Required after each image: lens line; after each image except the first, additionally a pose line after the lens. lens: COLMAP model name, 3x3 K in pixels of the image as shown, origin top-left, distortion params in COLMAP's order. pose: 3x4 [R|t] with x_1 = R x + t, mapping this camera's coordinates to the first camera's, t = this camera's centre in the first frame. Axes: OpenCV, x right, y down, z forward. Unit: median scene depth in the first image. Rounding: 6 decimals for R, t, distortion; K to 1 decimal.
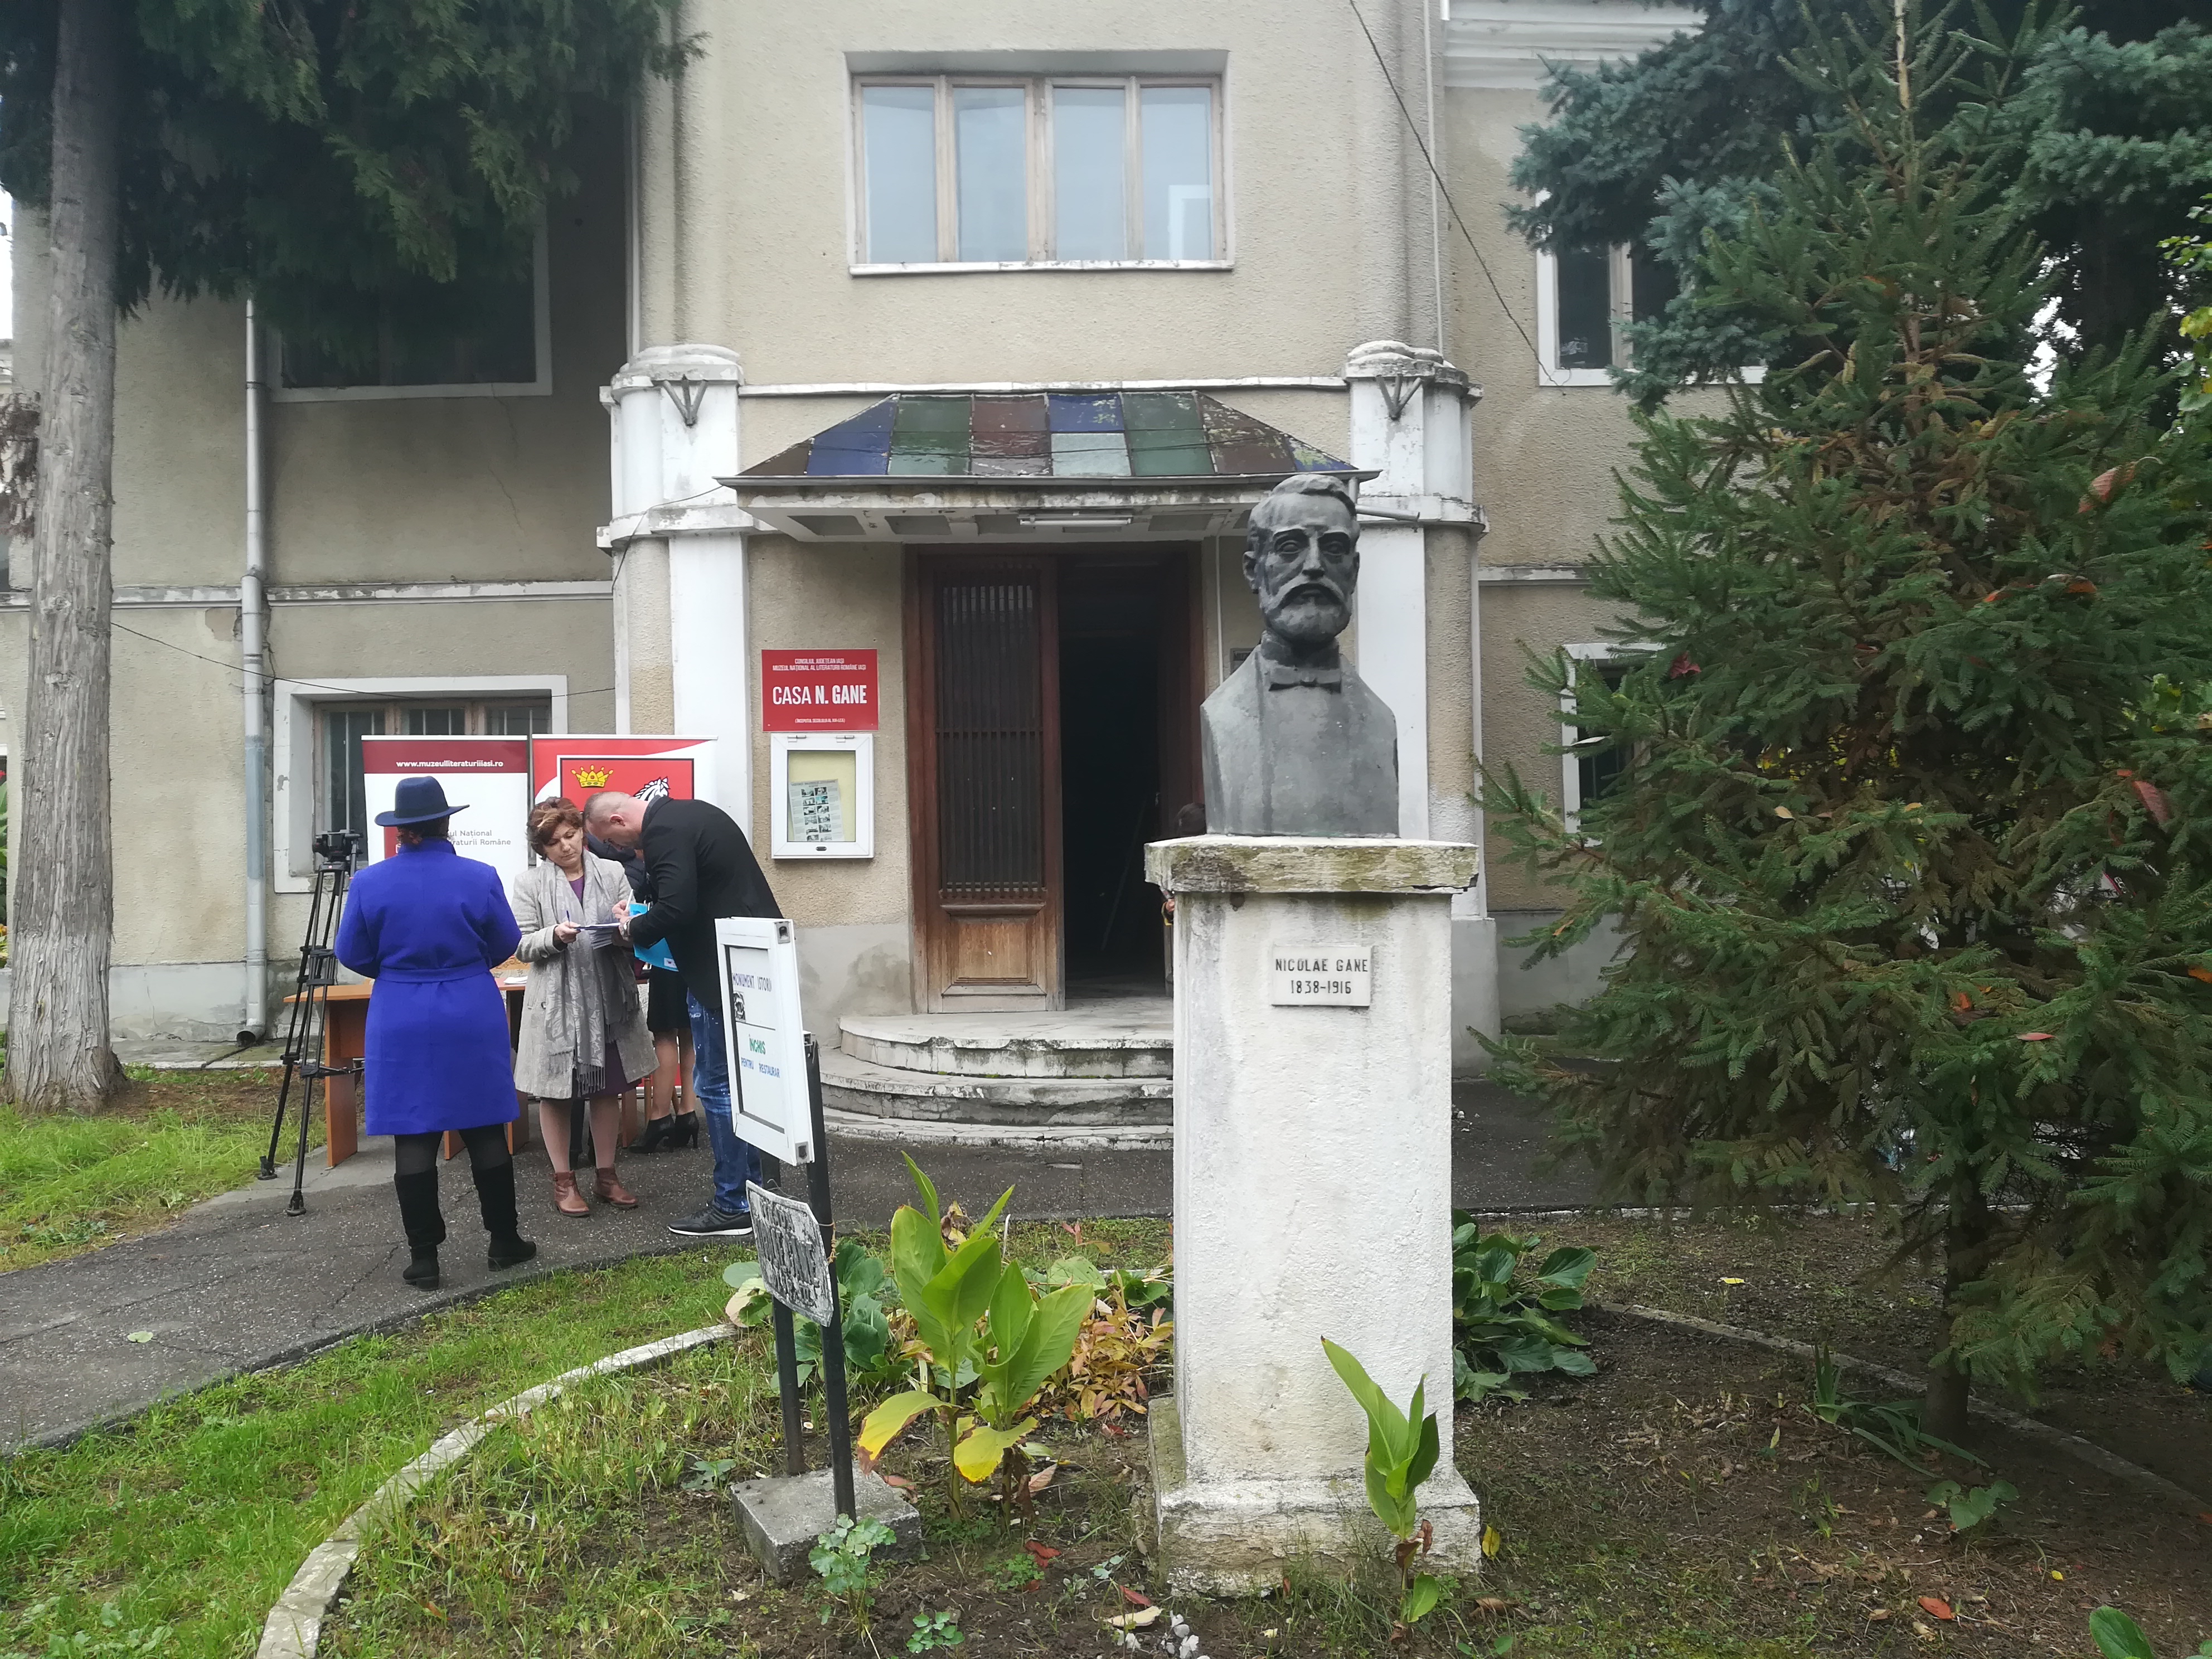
lens RADIAL K [[1695.7, 0, 1107.0], [0, 1695.7, 830.1], [0, 0, 1]] dist [-0.002600, -0.009823]
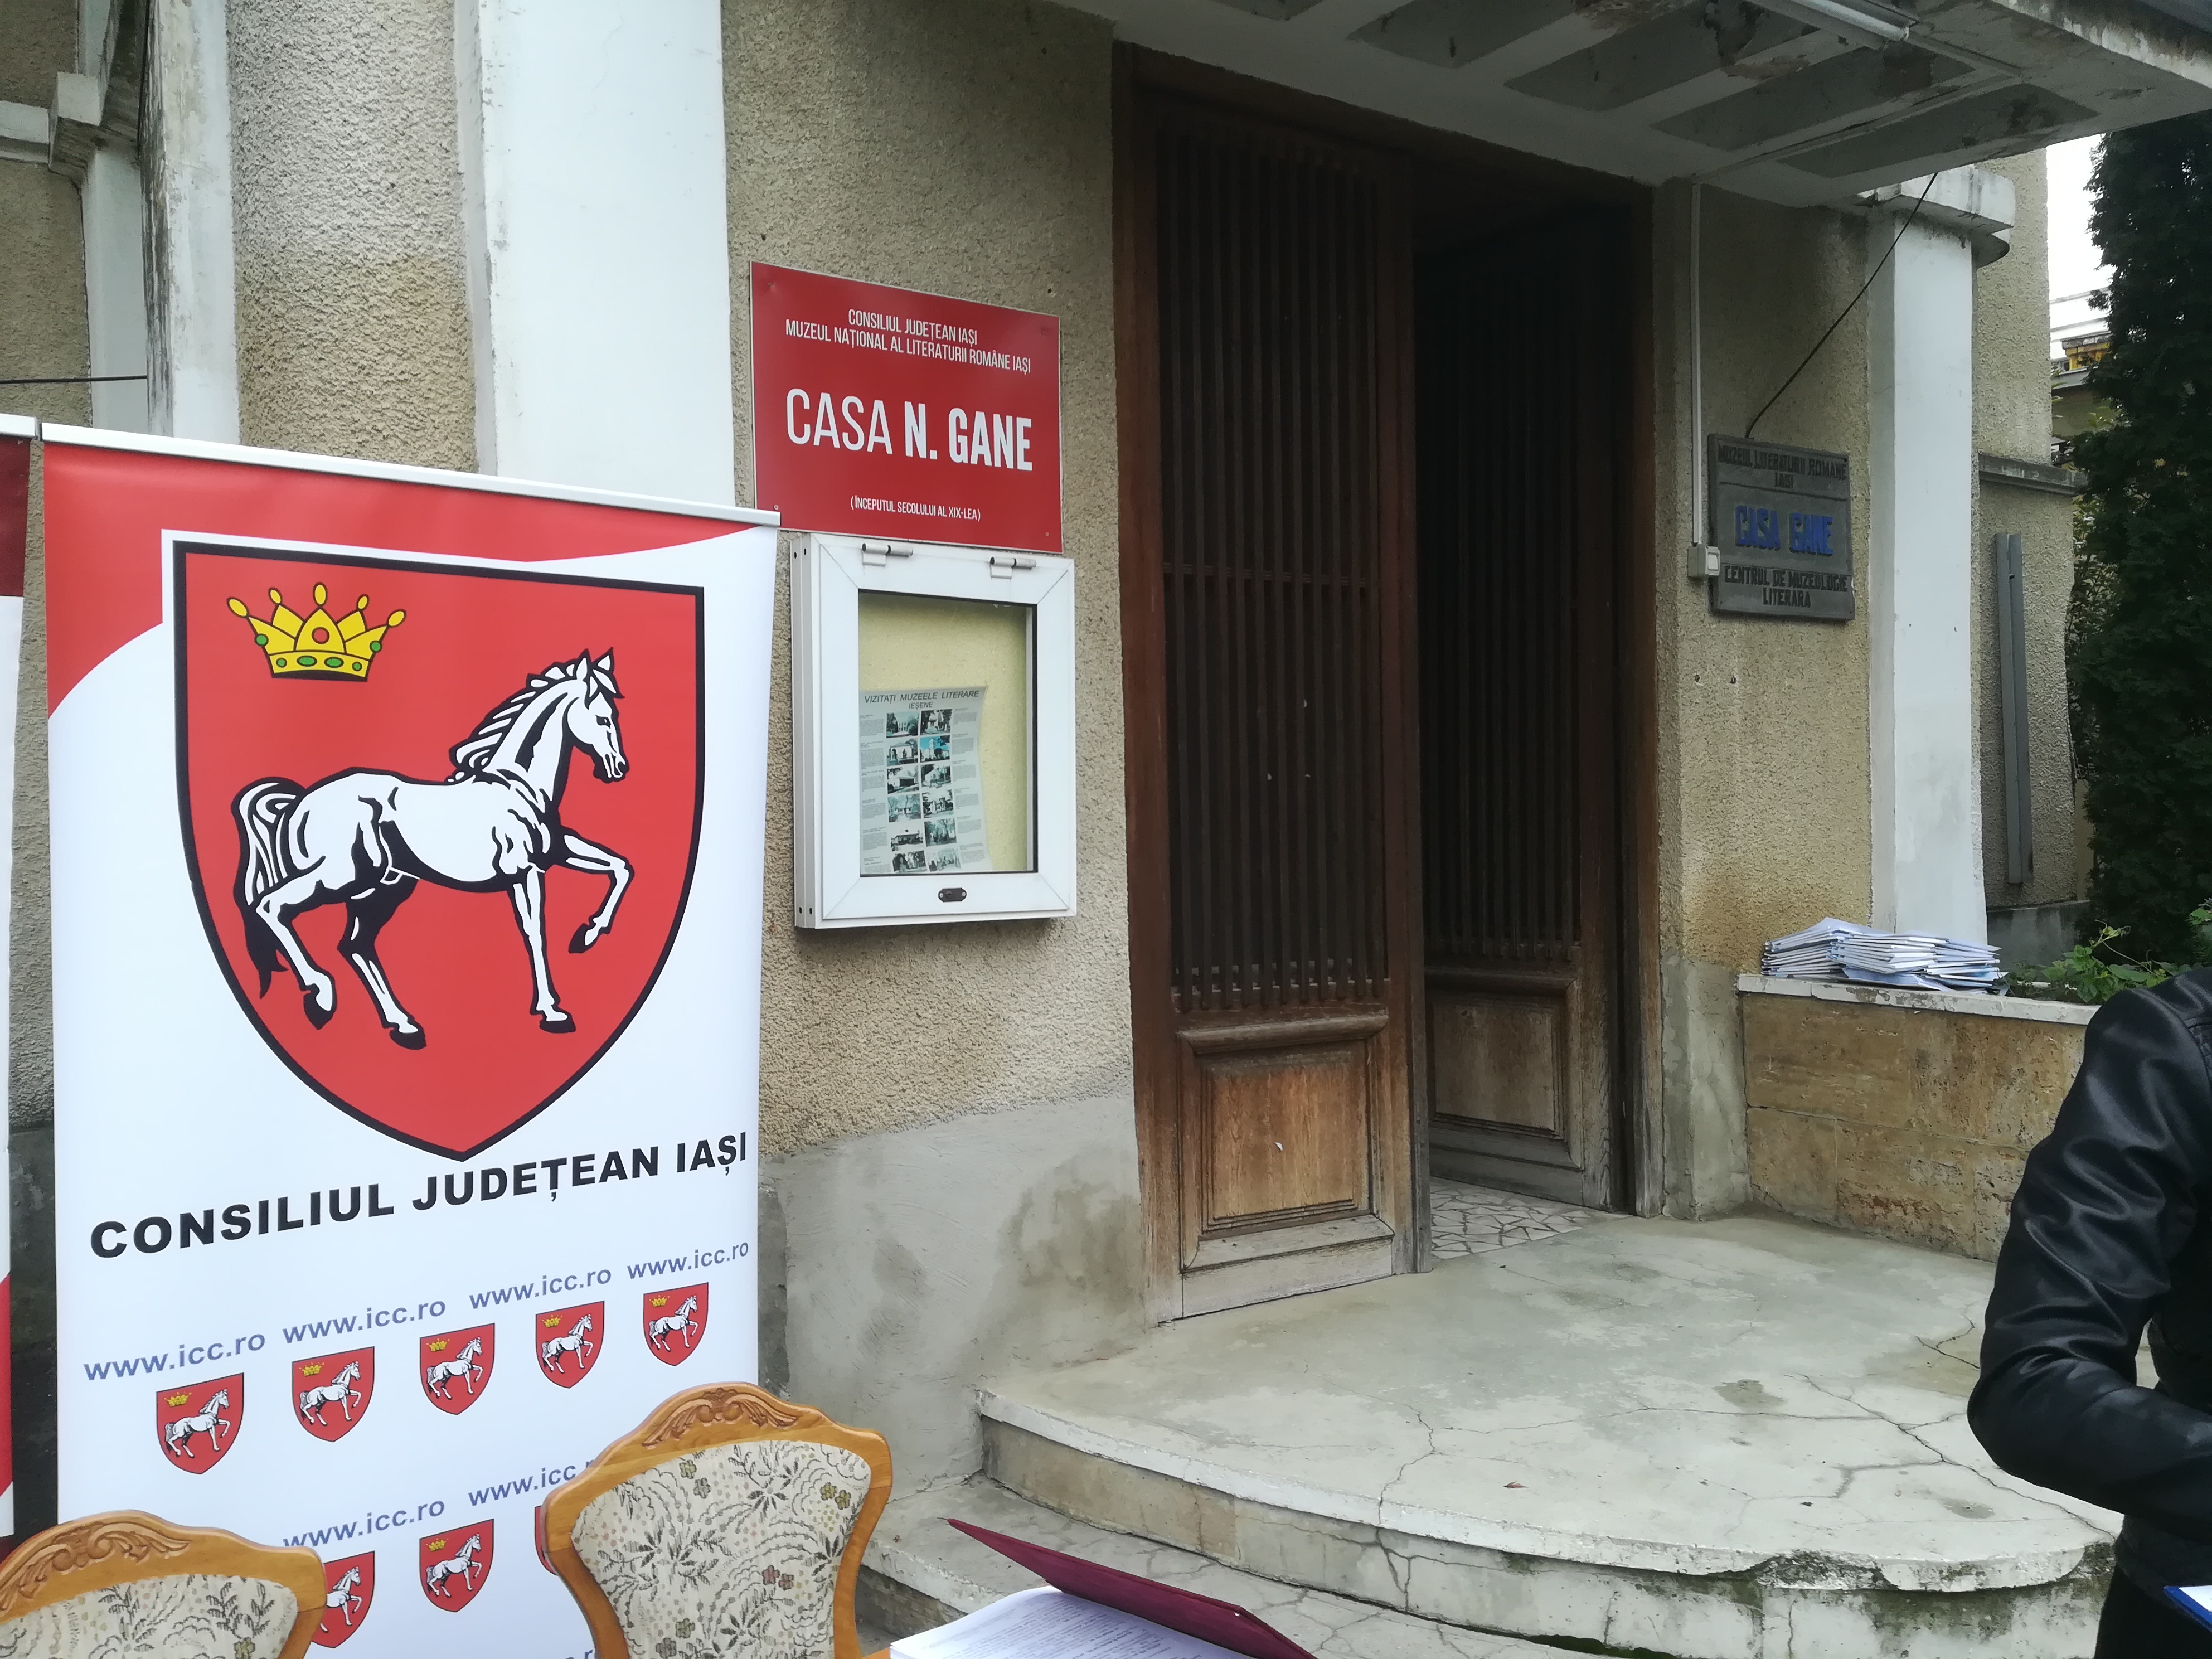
lens RADIAL K [[1695.7, 0, 1104.9], [0, 1695.7, 831.7], [0, 0, 1]] dist [-0.002600, -0.009823]
pose [[0.857760, -0.000928, 0.514050, -0.308767], [-0.019038, 0.999255, 0.033571, -0.012927], [-0.513698, -0.038583, 0.857103, 0.692821]]
